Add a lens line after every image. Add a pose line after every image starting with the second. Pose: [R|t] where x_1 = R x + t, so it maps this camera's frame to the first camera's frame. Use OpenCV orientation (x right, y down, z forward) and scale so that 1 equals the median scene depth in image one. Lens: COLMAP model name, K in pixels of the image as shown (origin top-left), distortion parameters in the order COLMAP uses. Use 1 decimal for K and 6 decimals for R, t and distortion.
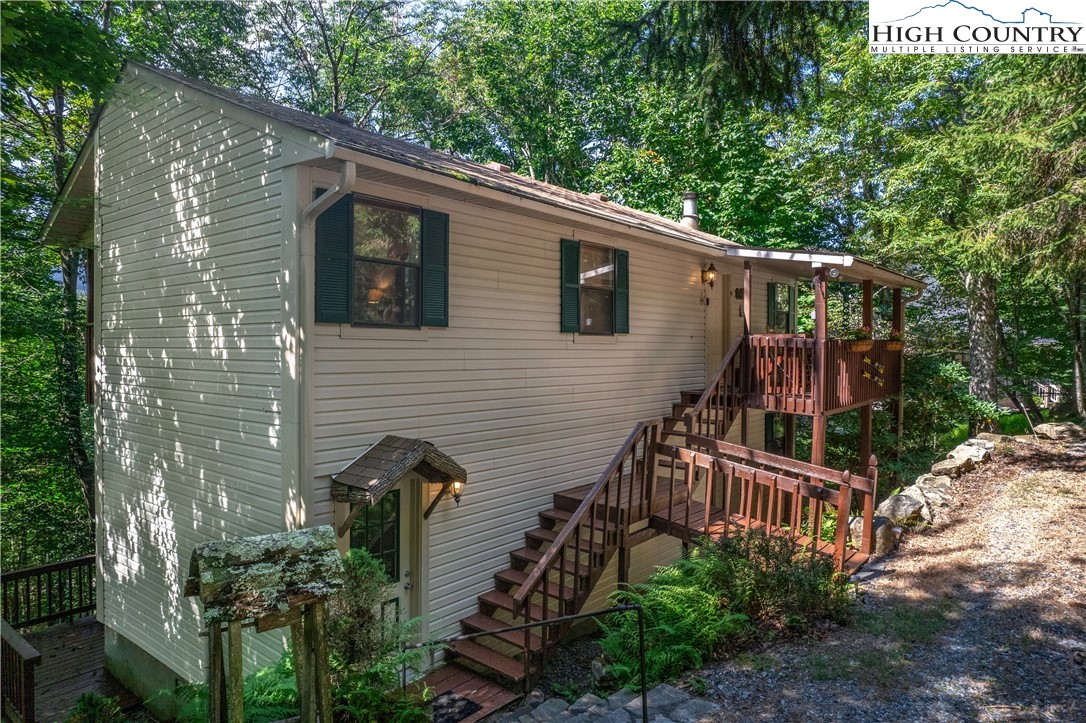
lens RADIAL K [[663.4, 0, 582.2], [0, 663.4, 342.7], [0, 0, 1]] dist [-0.054292, 0.078351]
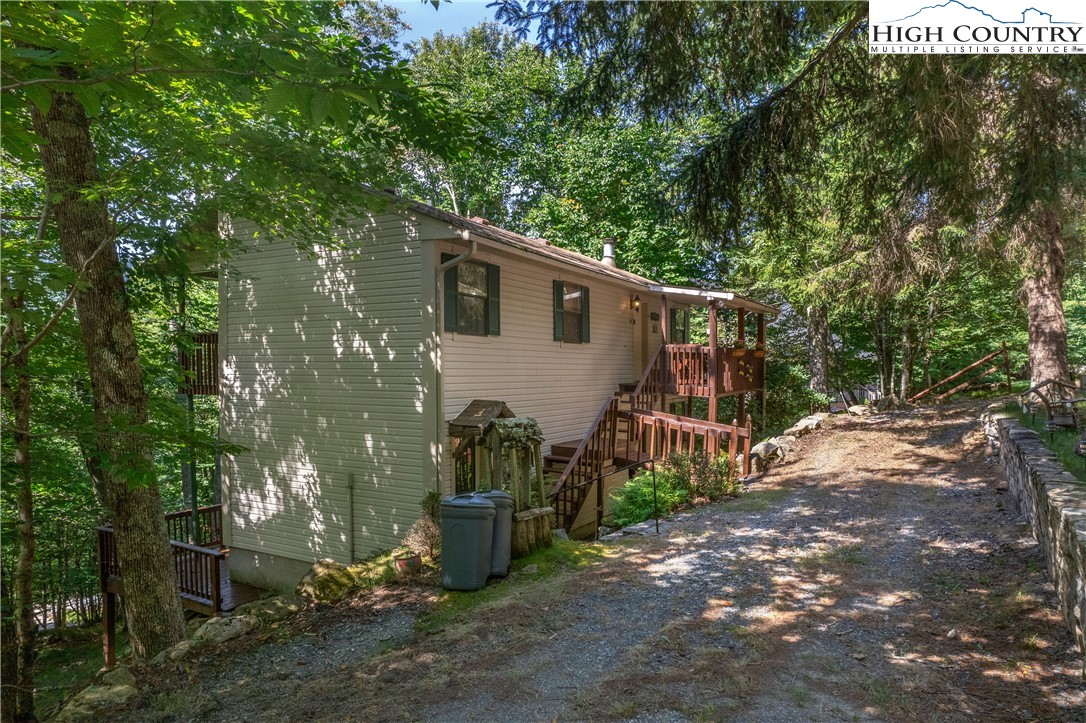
lens RADIAL K [[676.9, 0, 545.0], [0, 676.9, 334.2], [0, 0, 1]] dist [0.002199, -0.000049]
pose [[0.990177, 0.008846, 0.139542, -0.233039], [-0.003016, 0.999116, -0.041932, 0.030200], [-0.139789, 0.041100, 0.989328, -0.474370]]
